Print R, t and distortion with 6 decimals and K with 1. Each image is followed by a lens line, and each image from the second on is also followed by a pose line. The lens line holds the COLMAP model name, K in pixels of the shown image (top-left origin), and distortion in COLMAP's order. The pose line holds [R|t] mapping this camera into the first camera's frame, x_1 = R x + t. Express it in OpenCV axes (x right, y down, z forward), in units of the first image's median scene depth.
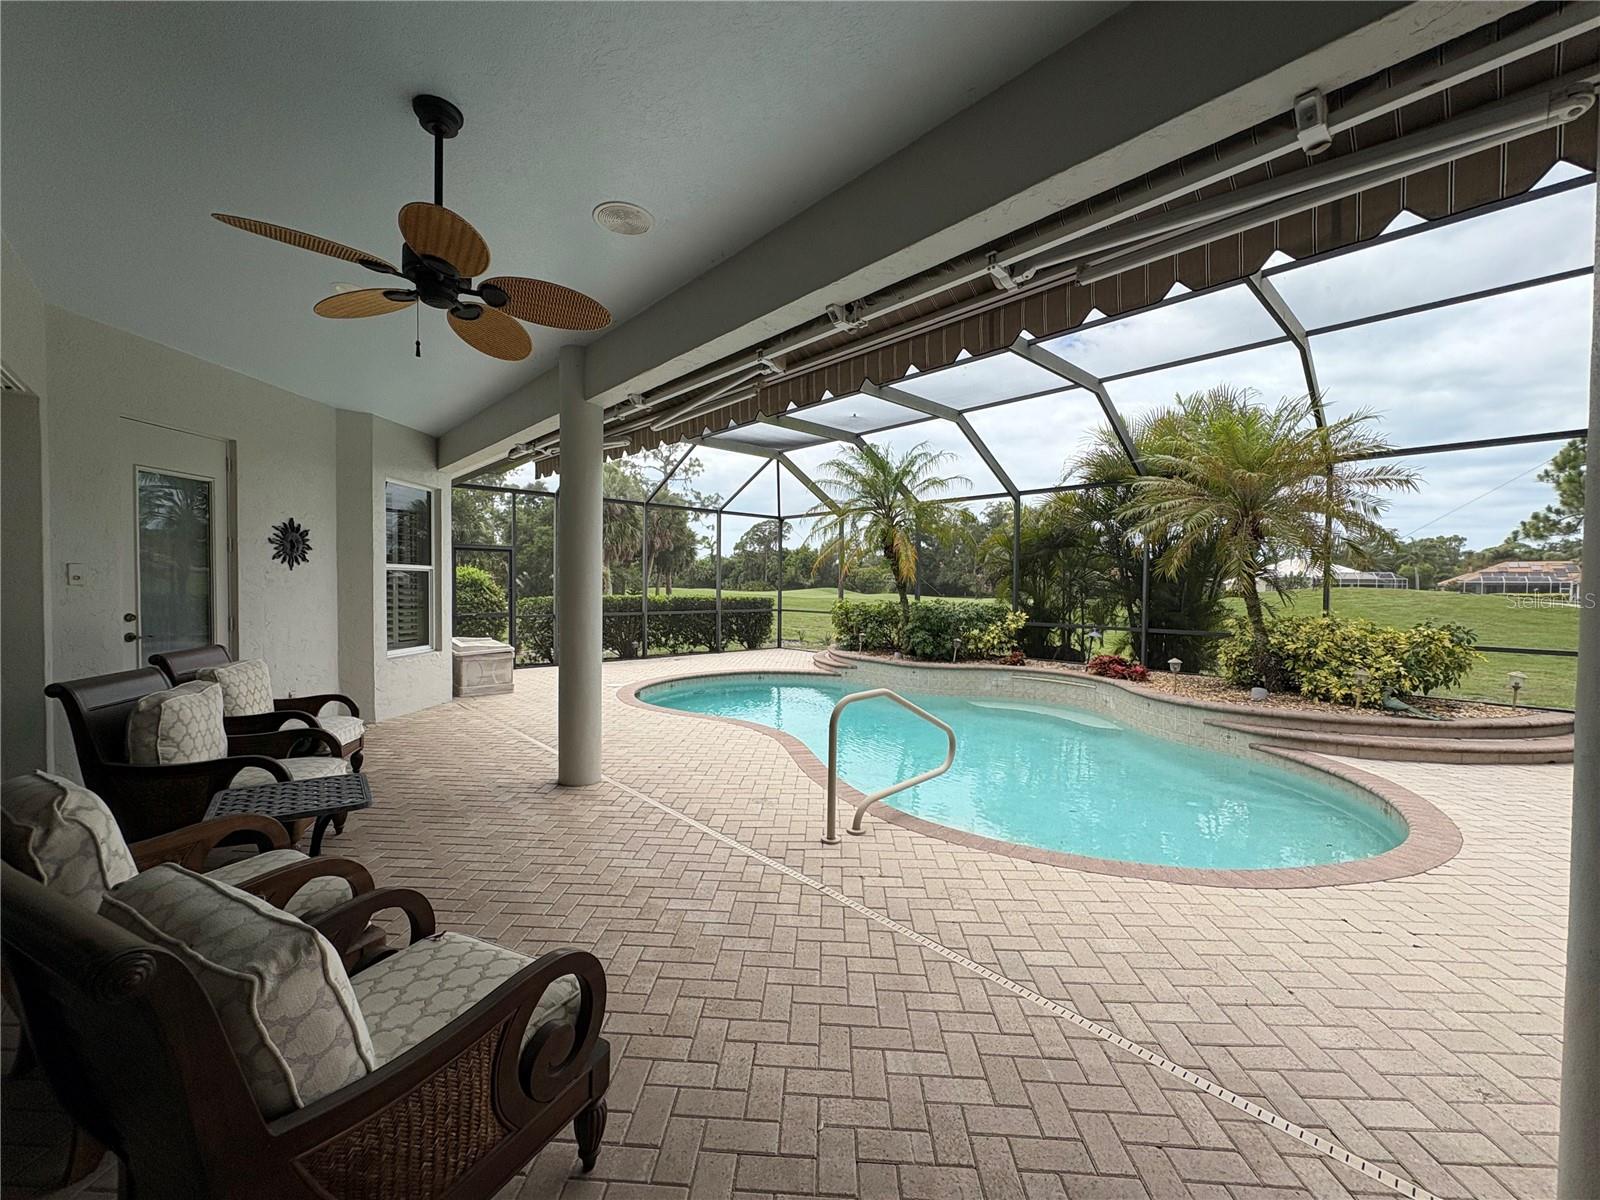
lens RADIAL K [[637.2, 0, 800.0], [0, 637.2, 600.0], [0, 0, 1]] dist [0.000298, 0.000295]
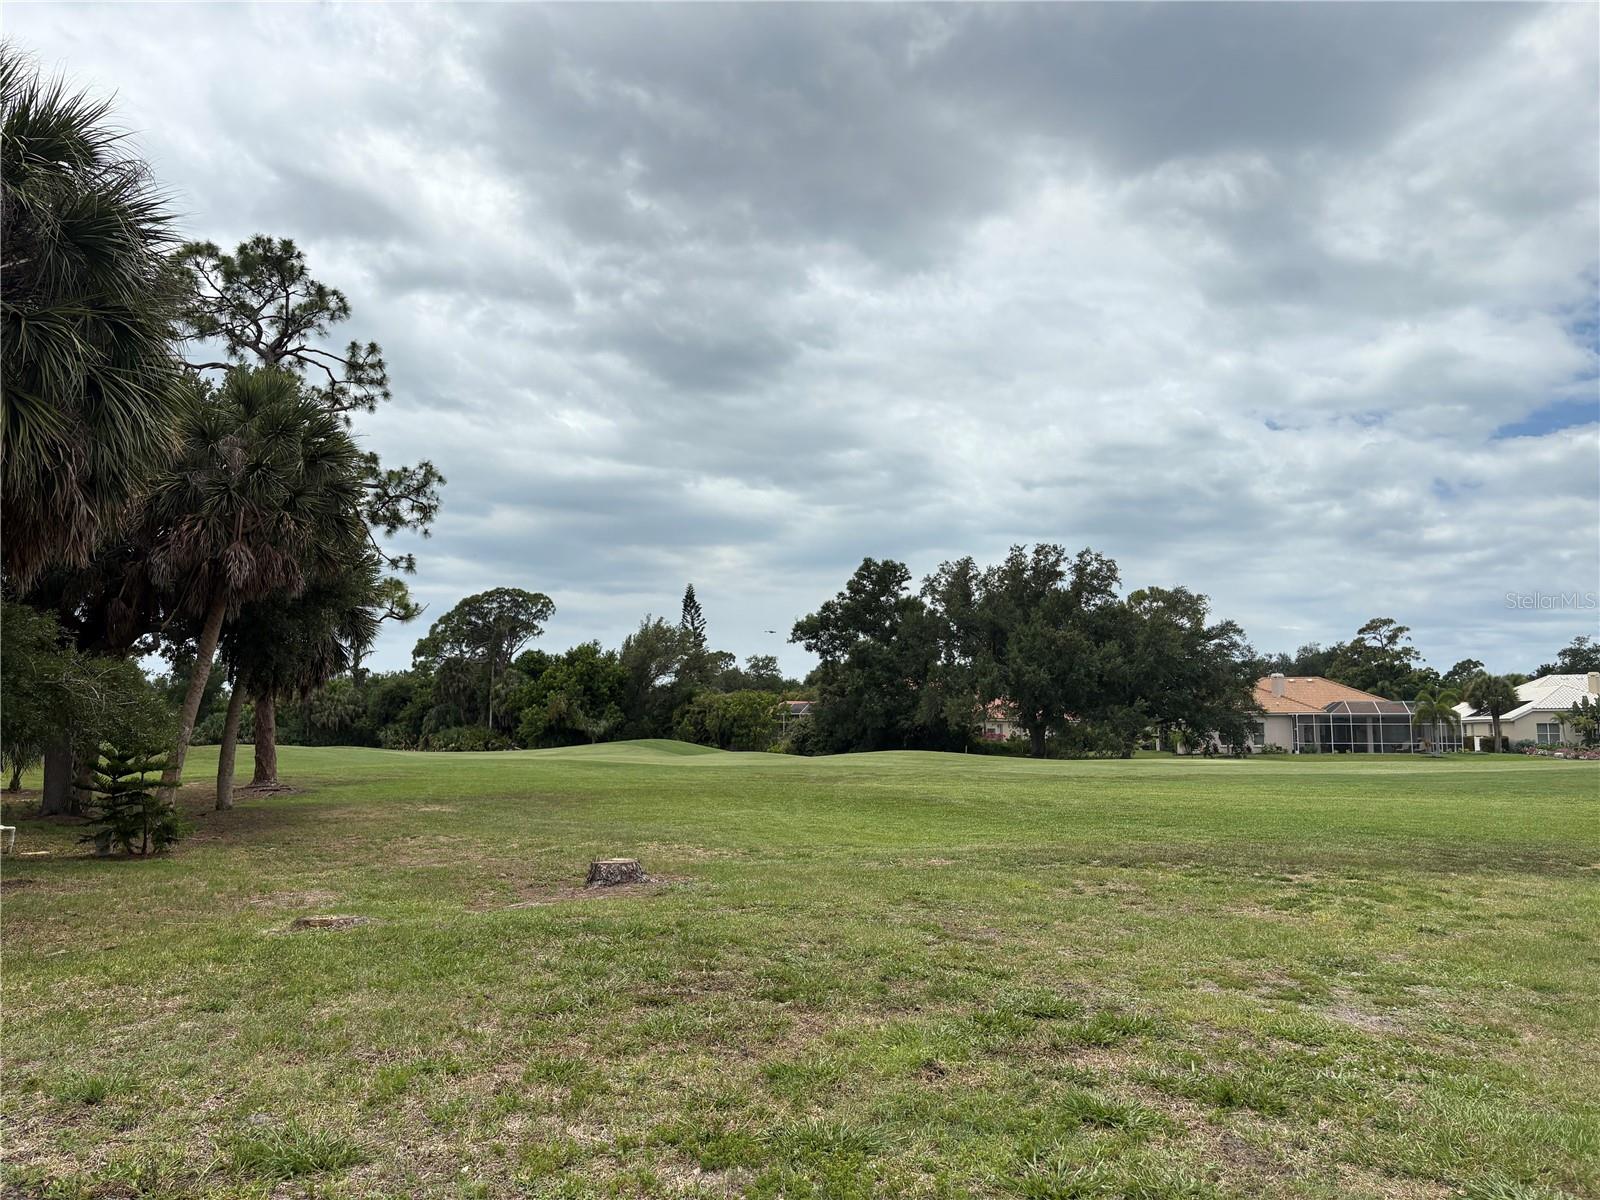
lens RADIAL K [[1205.4, 0, 802.3], [0, 1205.4, 607.1], [0, 0, 1]] dist [0.081272, -0.098565]
pose [[0.974763, 0.009979, 0.223021, -0.032665], [0.018386, 0.992018, -0.124747, -0.003112], [-0.222485, 0.125699, 0.966799, 0.140587]]
